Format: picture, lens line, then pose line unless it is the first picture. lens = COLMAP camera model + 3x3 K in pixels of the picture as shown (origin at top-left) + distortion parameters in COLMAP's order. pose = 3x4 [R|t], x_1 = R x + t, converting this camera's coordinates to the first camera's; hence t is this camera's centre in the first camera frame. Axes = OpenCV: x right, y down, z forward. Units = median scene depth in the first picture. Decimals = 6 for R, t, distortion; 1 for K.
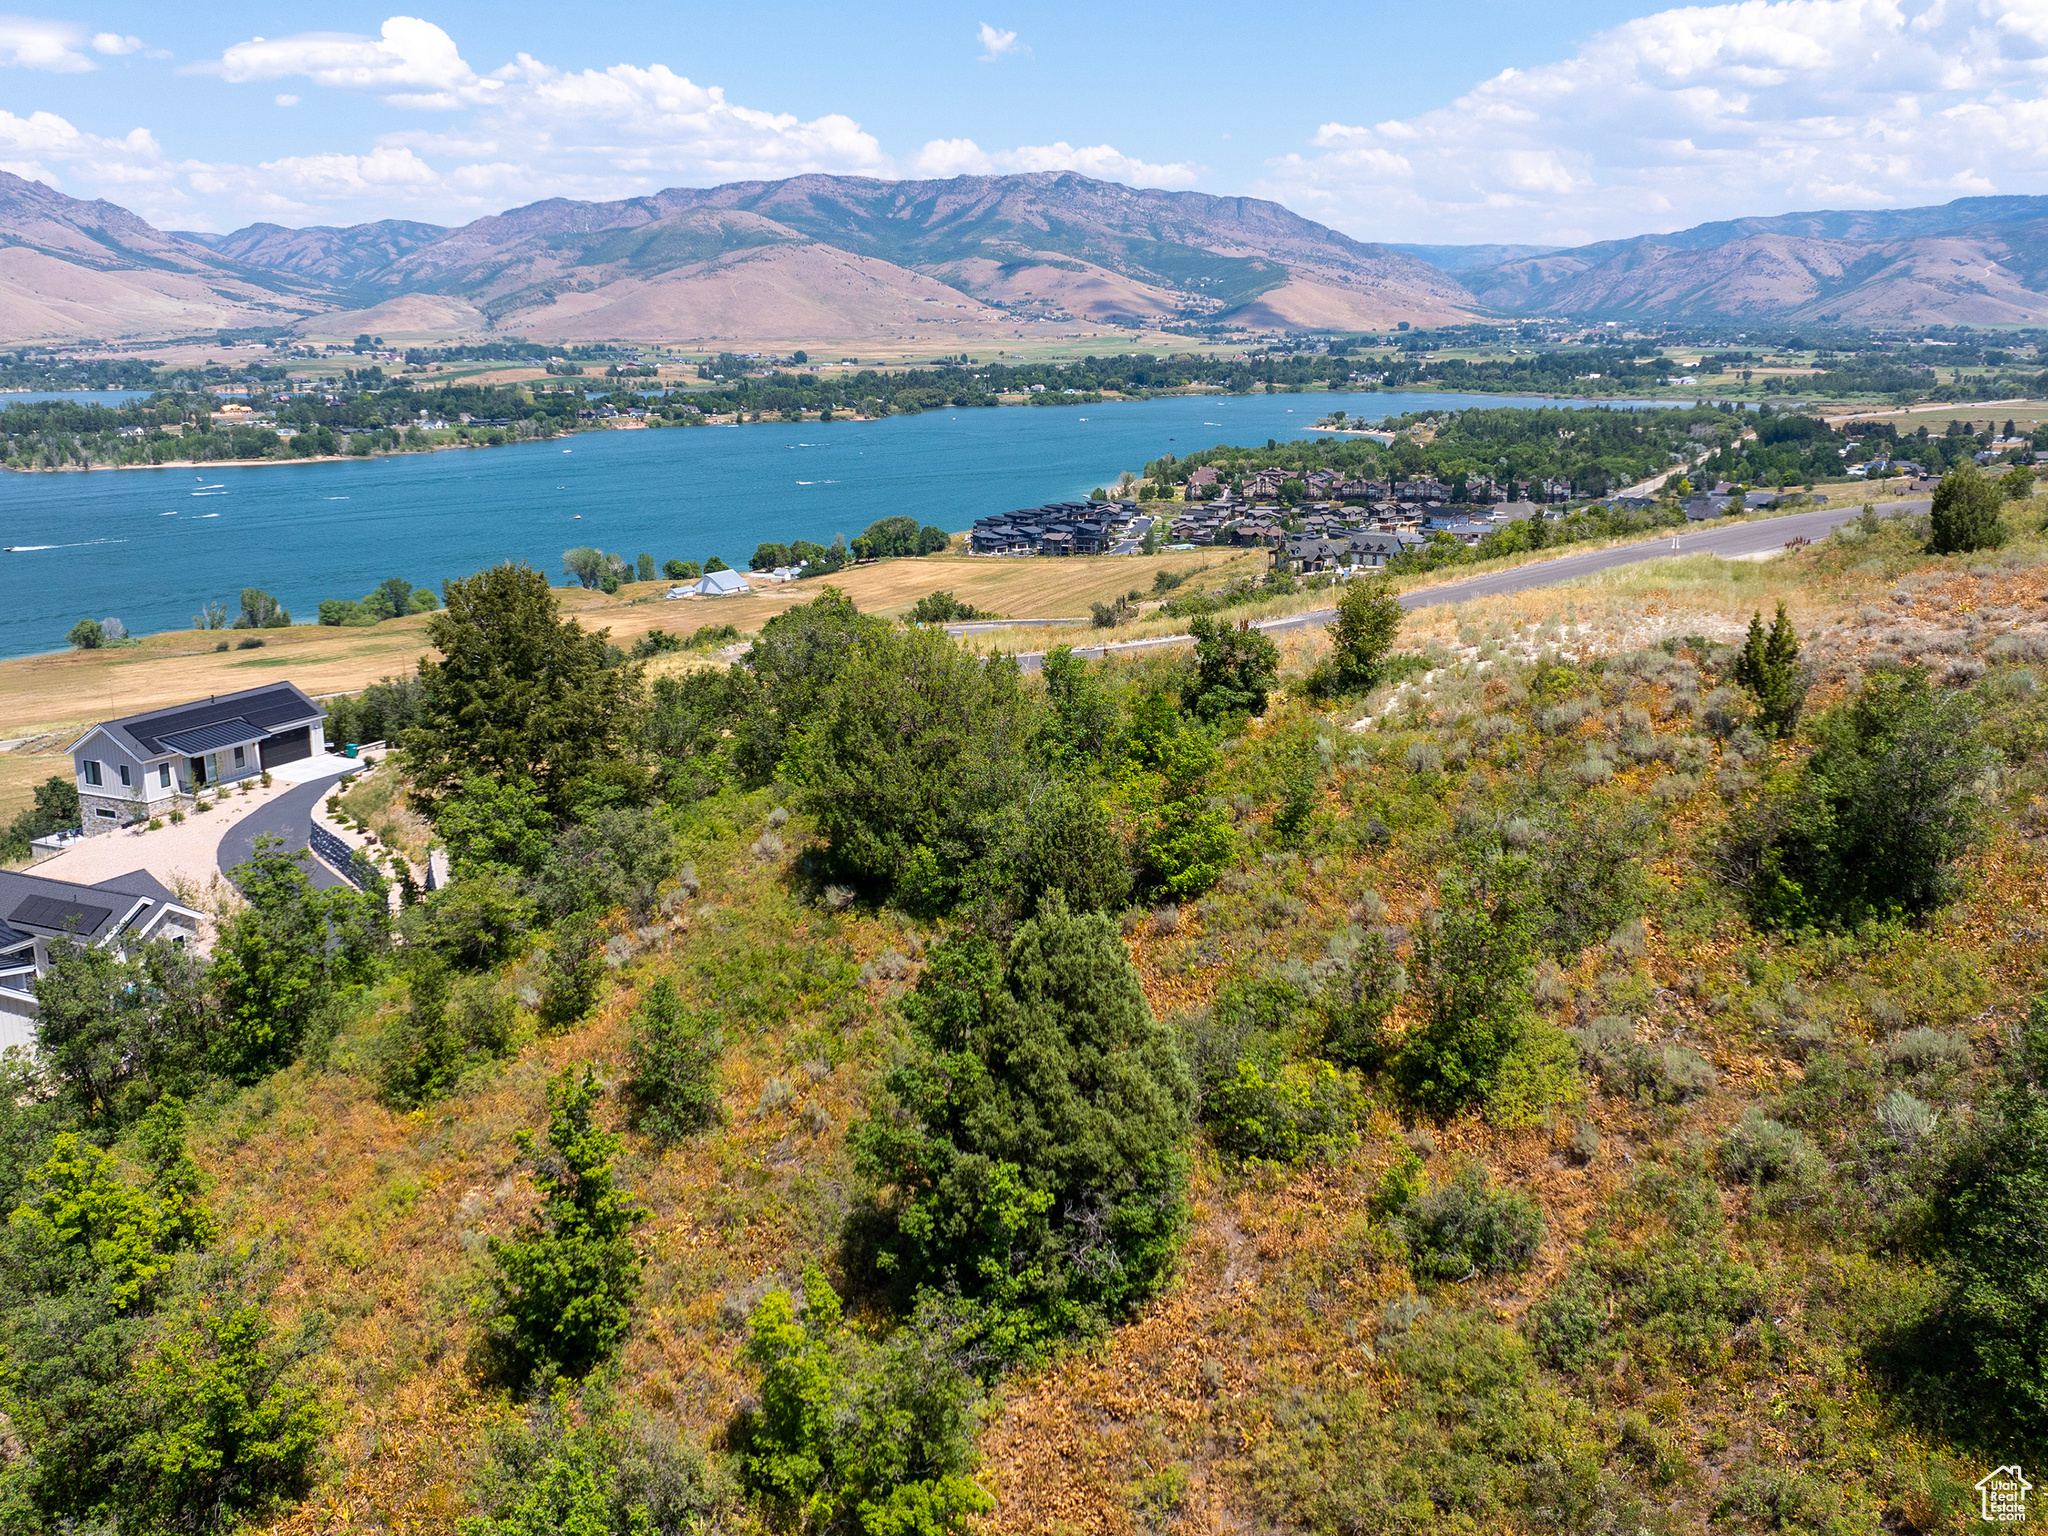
lens RADIAL K [[1906.6, 0, 1038.0], [0, 1906.6, 761.2], [0, 0, 1]] dist [-0.005489, -0.042651]
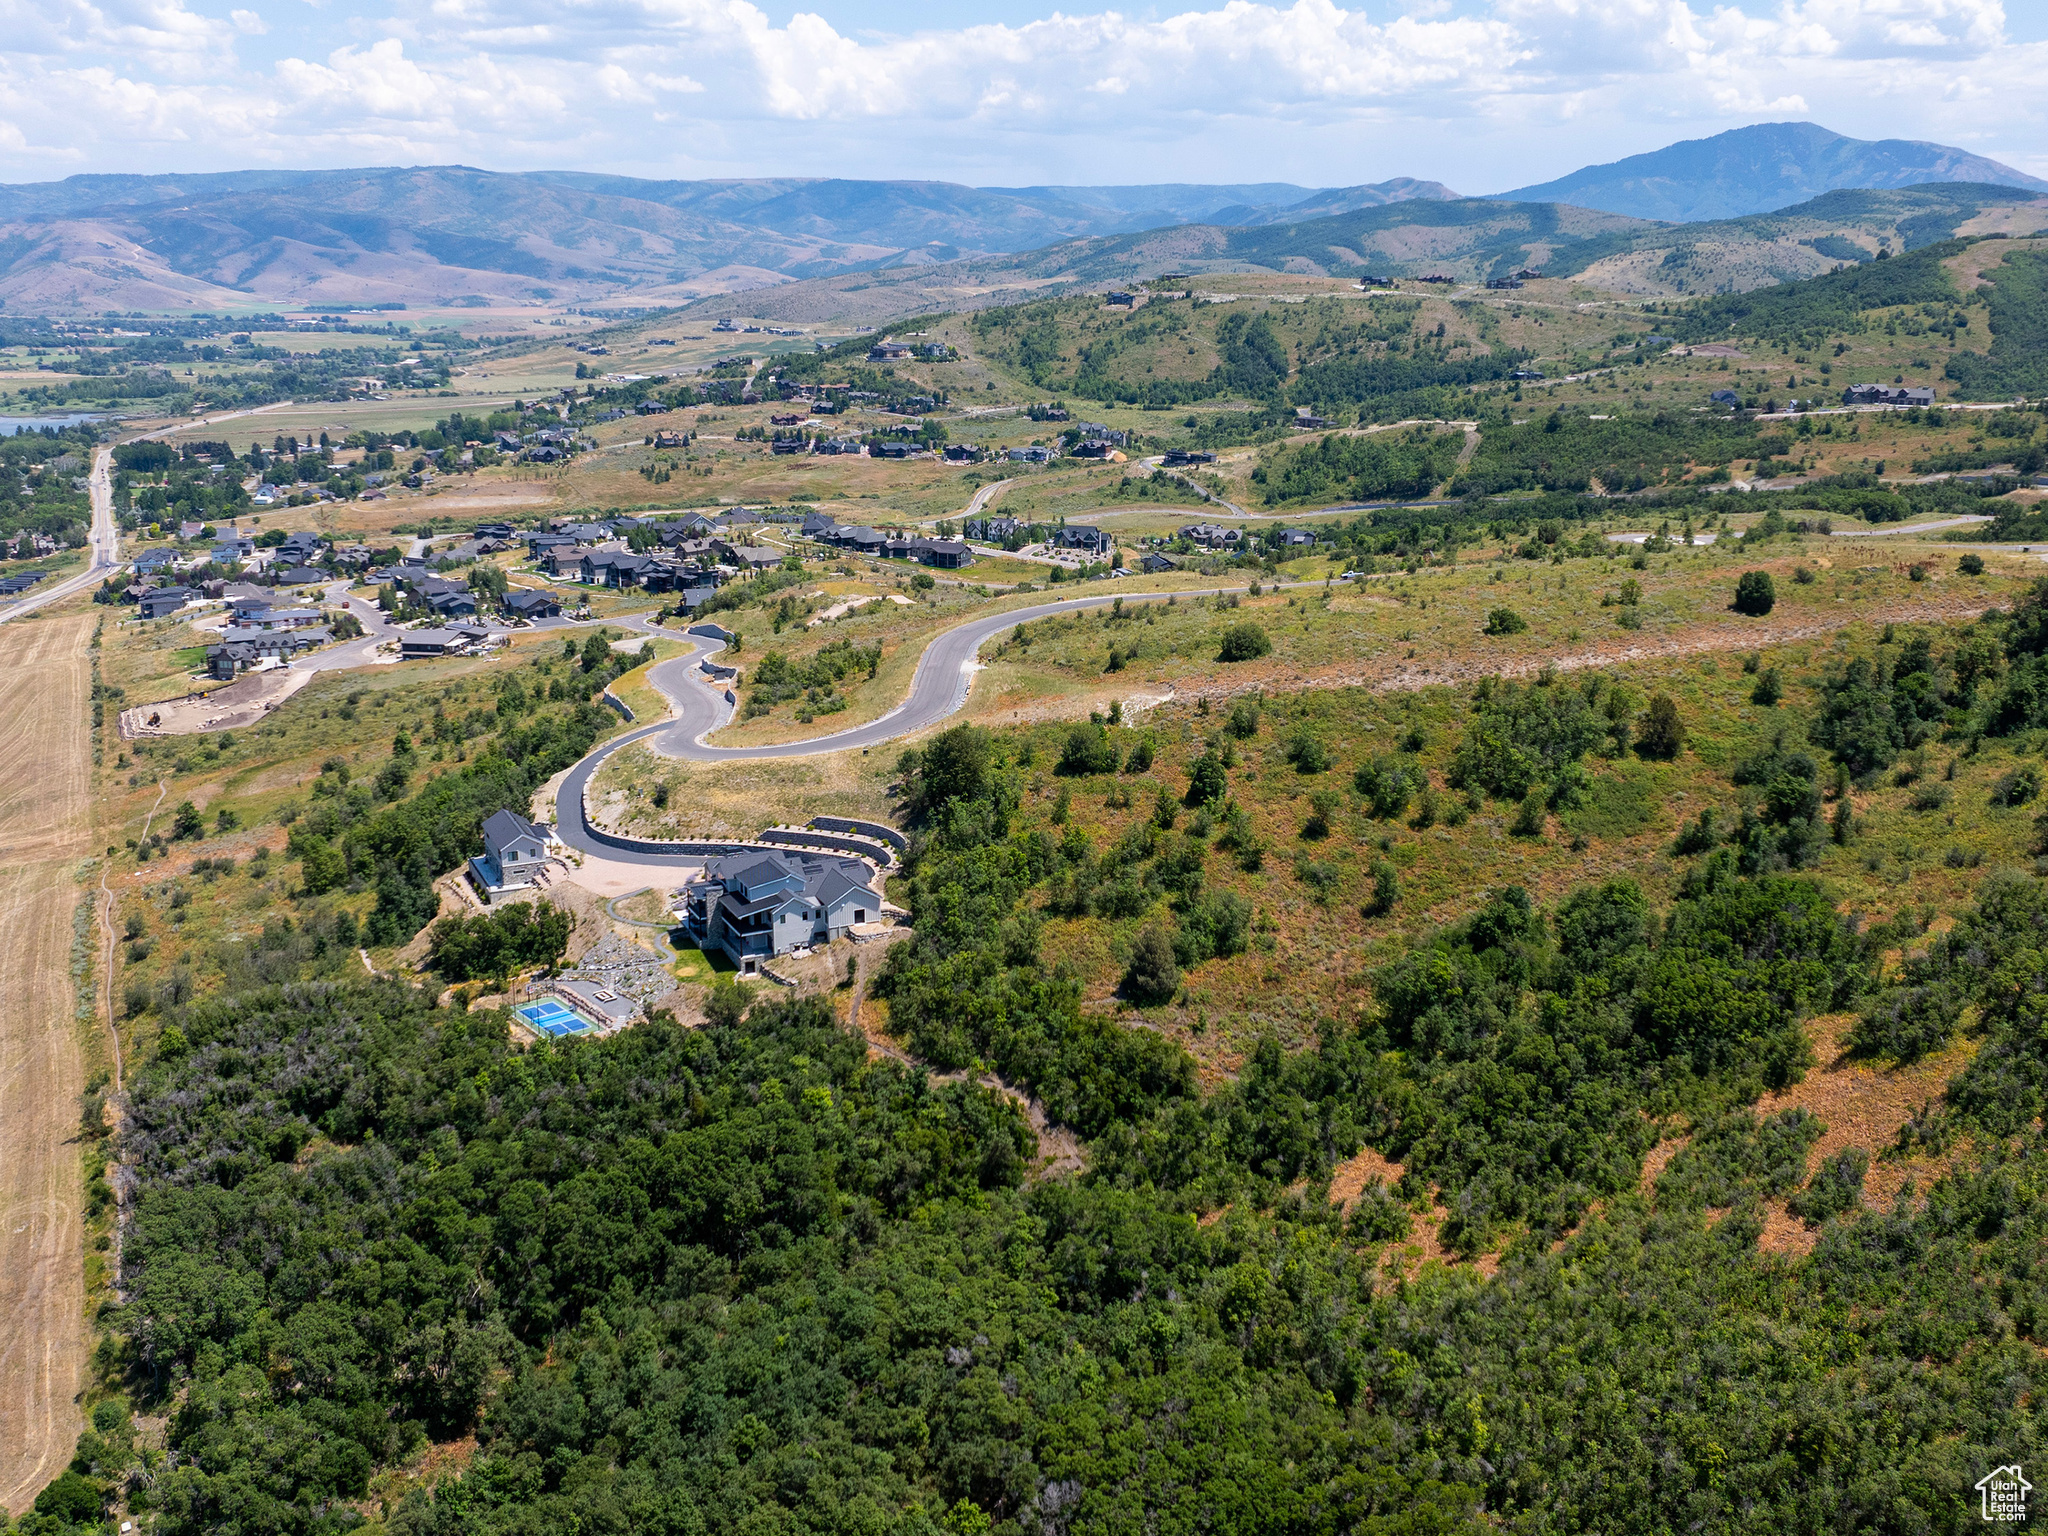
lens RADIAL K [[1906.6, 0, 1038.0], [0, 1906.6, 761.2], [0, 0, 1]] dist [-0.005489, -0.042651]
pose [[0.621394, -0.188753, 0.760422, -0.097606], [0.176705, 0.979304, 0.098686, -0.011865], [-0.763312, 0.073048, 0.641887, -0.053922]]
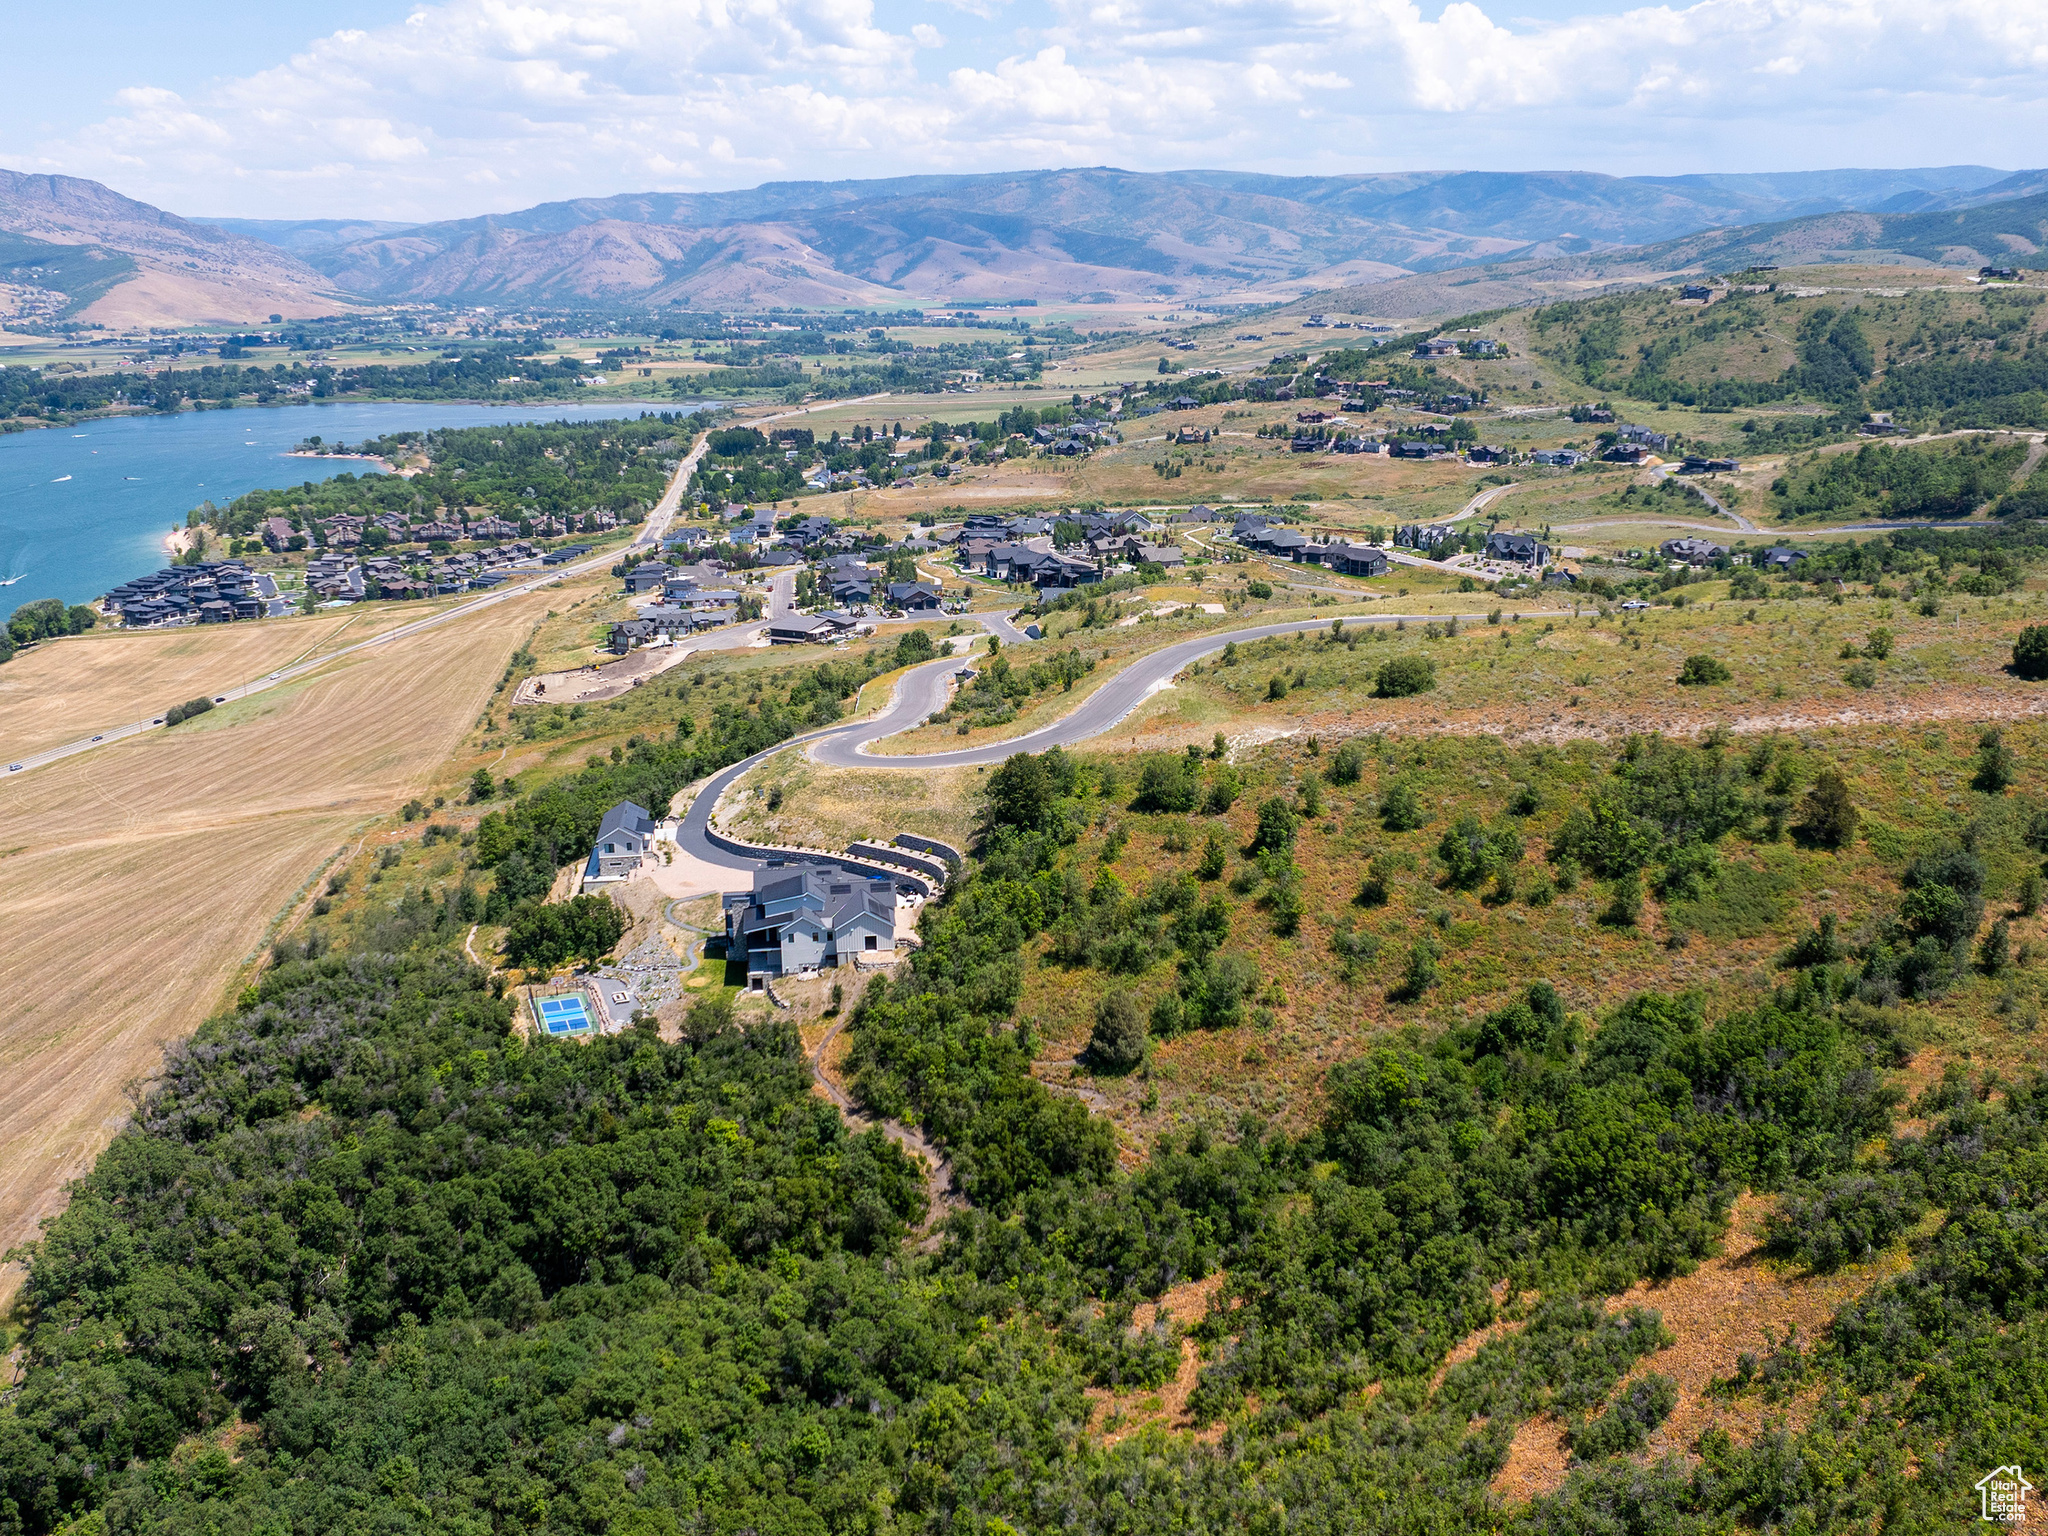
lens RADIAL K [[1906.6, 0, 1038.0], [0, 1906.6, 761.2], [0, 0, 1]] dist [-0.005489, -0.042651]
pose [[0.837733, -0.138559, 0.528209, -0.067737], [0.130885, 0.990027, 0.052121, -0.008180], [-0.530163, 0.025471, 0.847513, -0.069589]]
